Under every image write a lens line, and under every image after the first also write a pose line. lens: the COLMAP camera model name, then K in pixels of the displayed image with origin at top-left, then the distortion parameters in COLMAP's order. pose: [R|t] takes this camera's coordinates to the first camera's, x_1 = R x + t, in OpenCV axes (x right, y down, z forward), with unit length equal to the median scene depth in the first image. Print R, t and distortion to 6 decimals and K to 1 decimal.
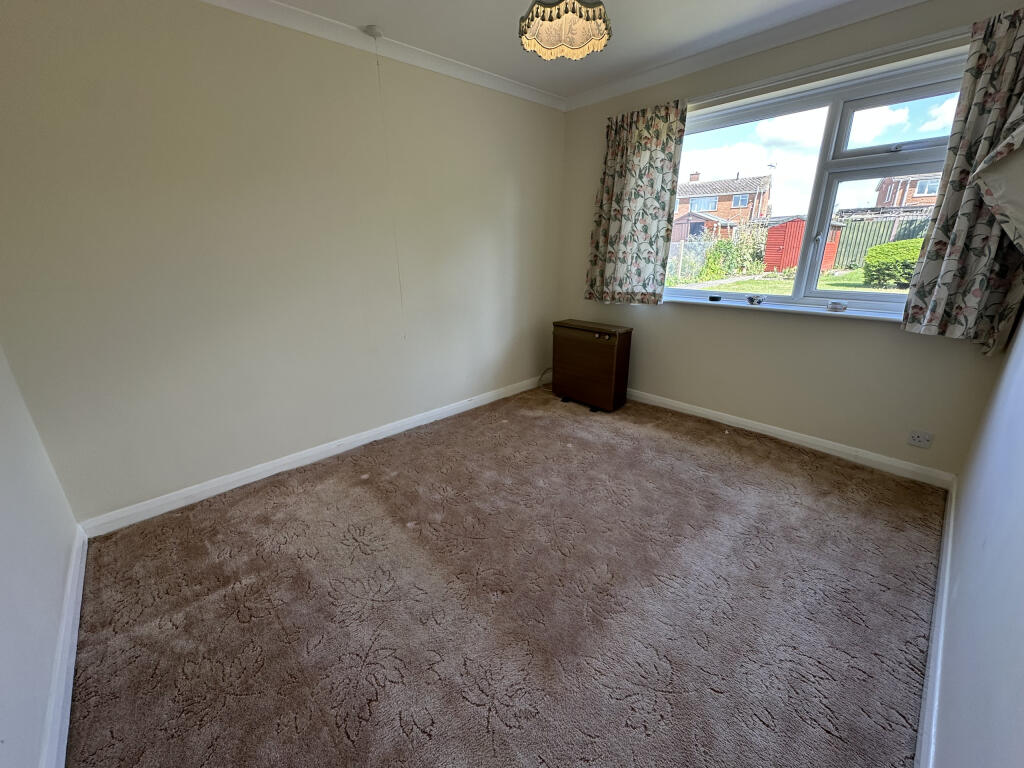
lens RADIAL K [[407.5, 0, 516.8], [0, 407.5, 384.6], [0, 0, 1]] dist [-0.004011, -0.000551]
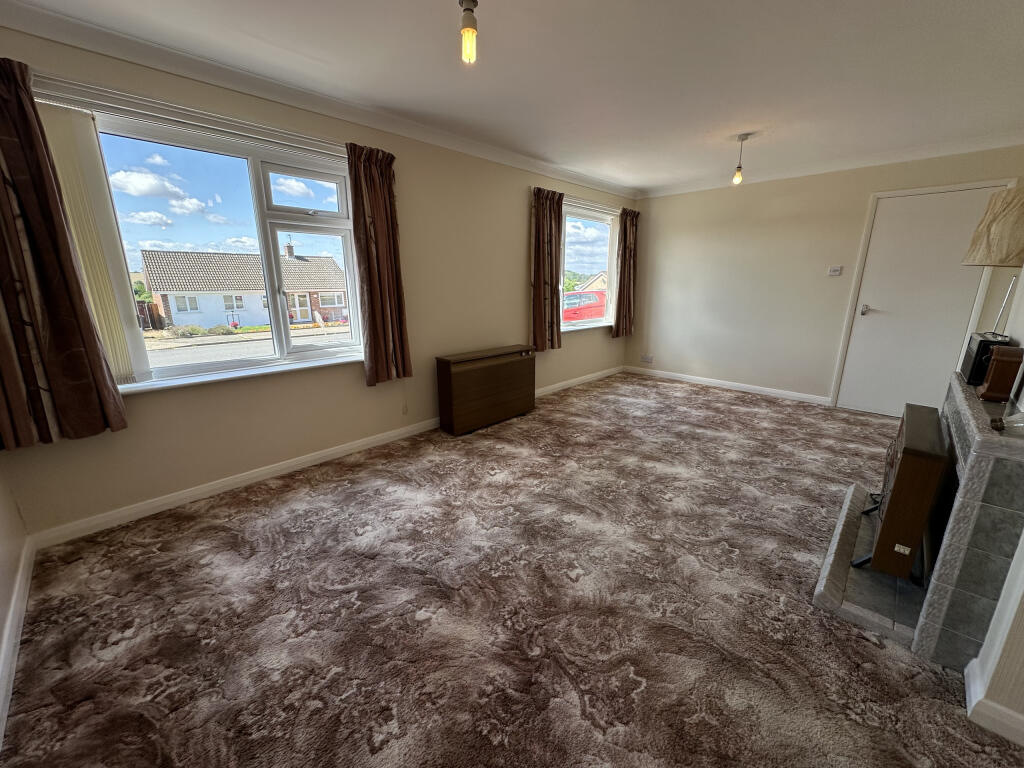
lens RADIAL K [[407.5, 0, 516.8], [0, 407.5, 384.6], [0, 0, 1]] dist [-0.004011, -0.000551]
pose [[-0.051124, -0.224054, 0.973235, -0.452115], [0.326912, 0.917066, 0.228296, -0.149187], [-0.943671, 0.329834, 0.026362, 0.488047]]
